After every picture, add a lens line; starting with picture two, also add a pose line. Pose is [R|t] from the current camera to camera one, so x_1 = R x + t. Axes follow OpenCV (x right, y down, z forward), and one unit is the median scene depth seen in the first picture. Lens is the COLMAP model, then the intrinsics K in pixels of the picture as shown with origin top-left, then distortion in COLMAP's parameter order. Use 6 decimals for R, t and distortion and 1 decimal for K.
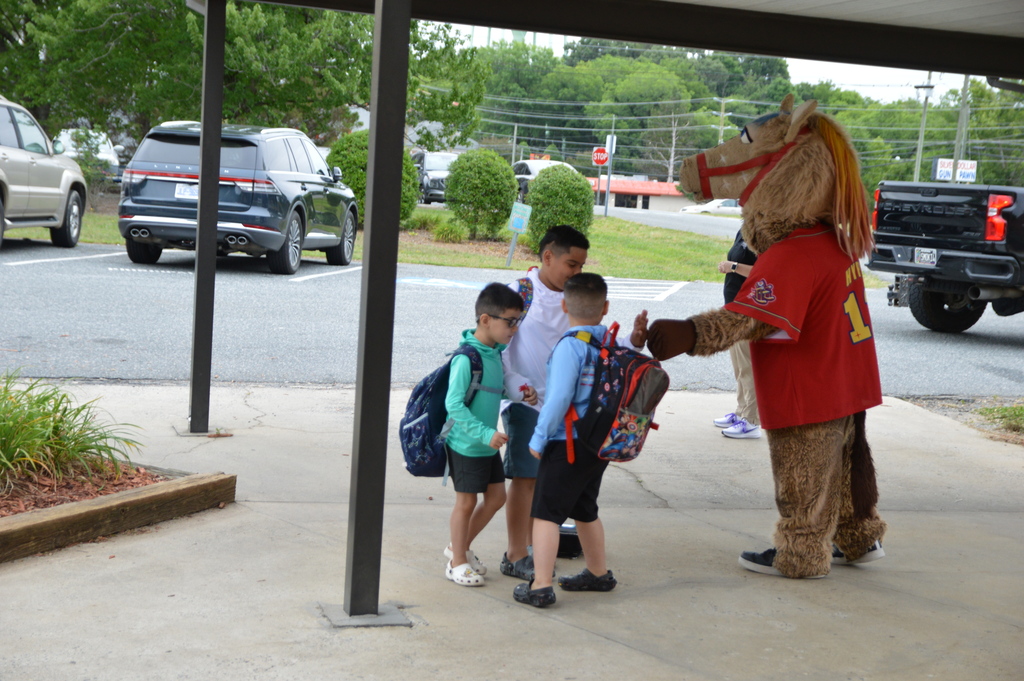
lens RADIAL K [[1746.0, 0, 504.2], [0, 1746.0, 343.8], [0, 0, 1]] dist [0.171218, 0.000000]
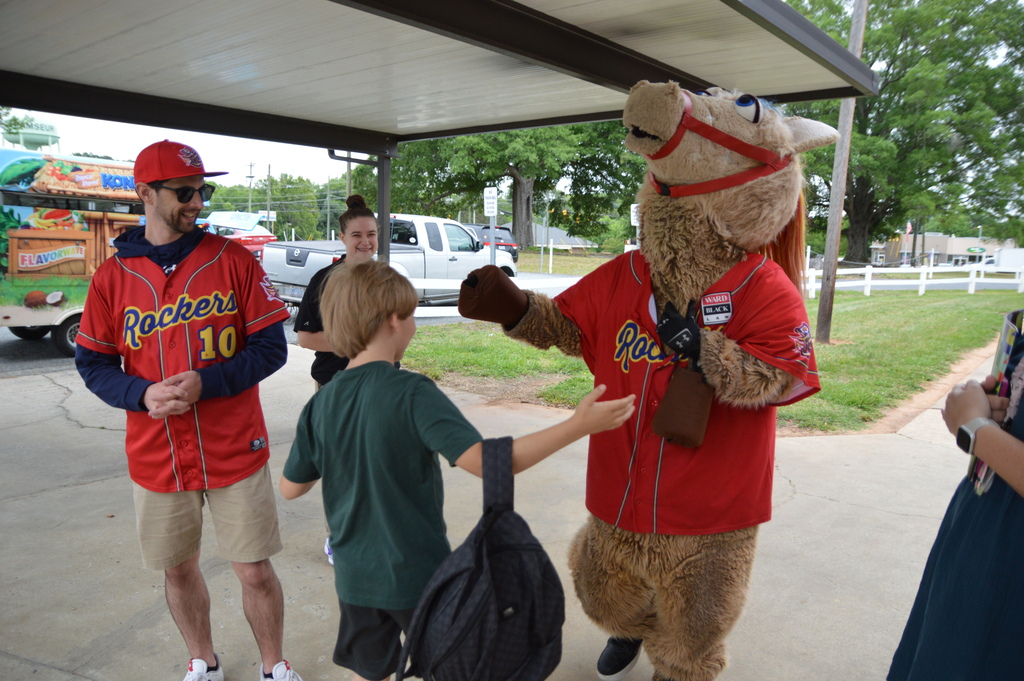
lens RADIAL K [[767.6, 0, 513.4], [0, 767.6, 346.6], [0, 0, 1]] dist [-0.117829, 0.100041]
pose [[0.842565, -0.119619, 0.525143, 0.006759], [0.080931, 0.992073, 0.096129, -0.008555], [-0.532479, -0.038494, 0.845567, 0.111886]]
